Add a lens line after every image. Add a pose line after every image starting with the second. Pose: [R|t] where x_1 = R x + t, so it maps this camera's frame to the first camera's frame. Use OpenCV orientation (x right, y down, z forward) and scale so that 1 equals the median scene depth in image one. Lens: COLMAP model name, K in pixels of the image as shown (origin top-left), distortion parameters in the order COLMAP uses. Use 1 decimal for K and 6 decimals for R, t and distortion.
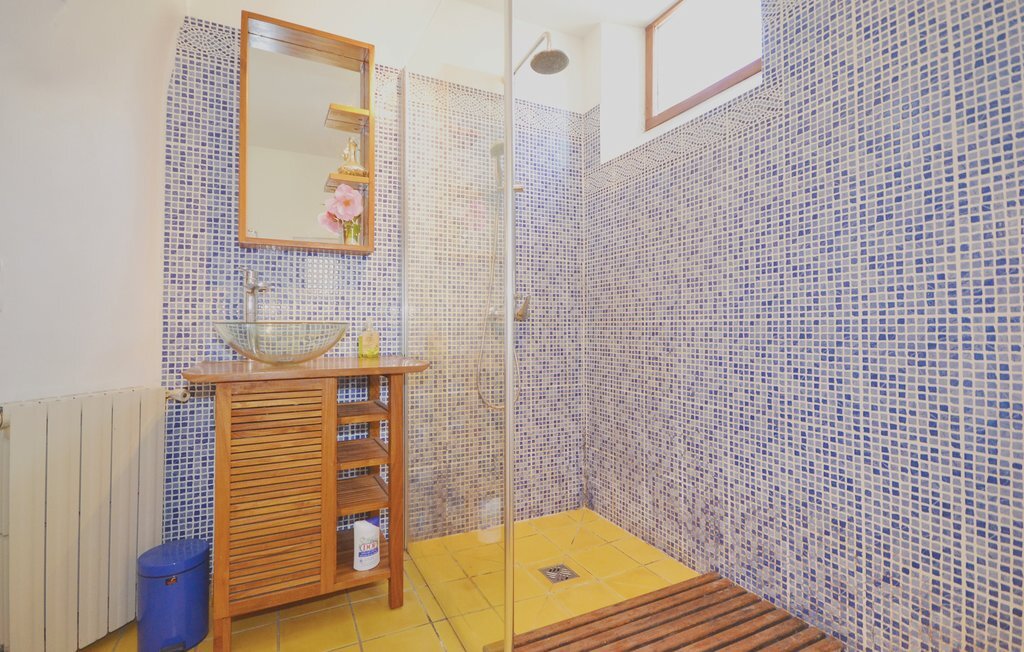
lens RADIAL K [[487.8, 0, 519.3], [0, 487.8, 318.7], [0, 0, 1]] dist [-0.010201, 0.000499]
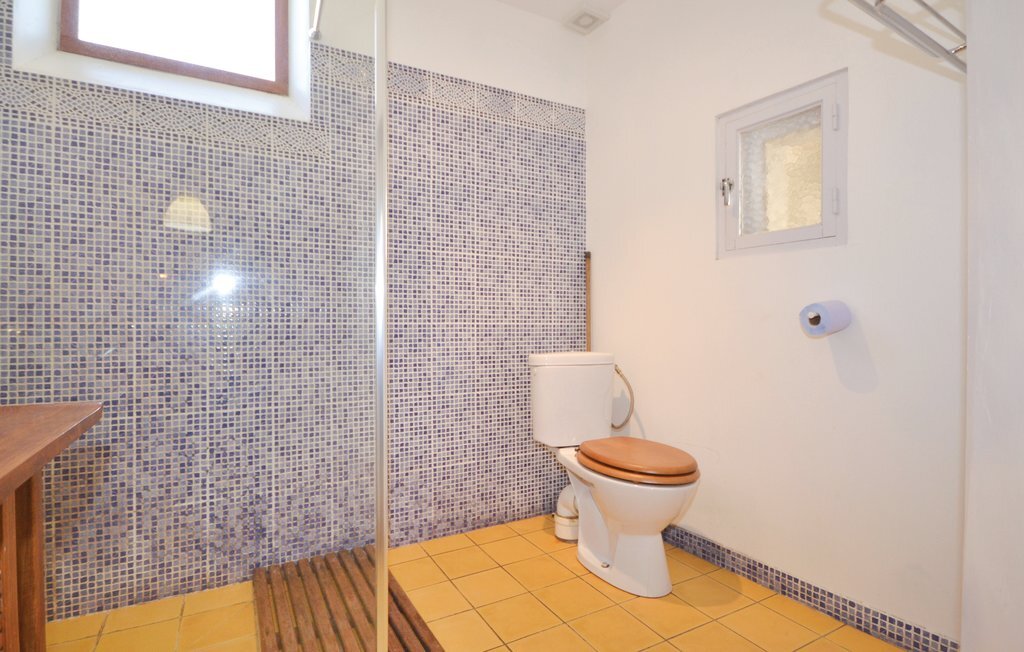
lens RADIAL K [[487.8, 0, 516.1], [0, 487.8, 330.7], [0, 0, 1]] dist [-0.010201, 0.000499]
pose [[-0.067308, -0.011971, 0.997660, -0.719935], [-0.020023, 0.999743, 0.010646, -0.003743], [-0.997531, -0.019259, -0.067531, 0.585395]]
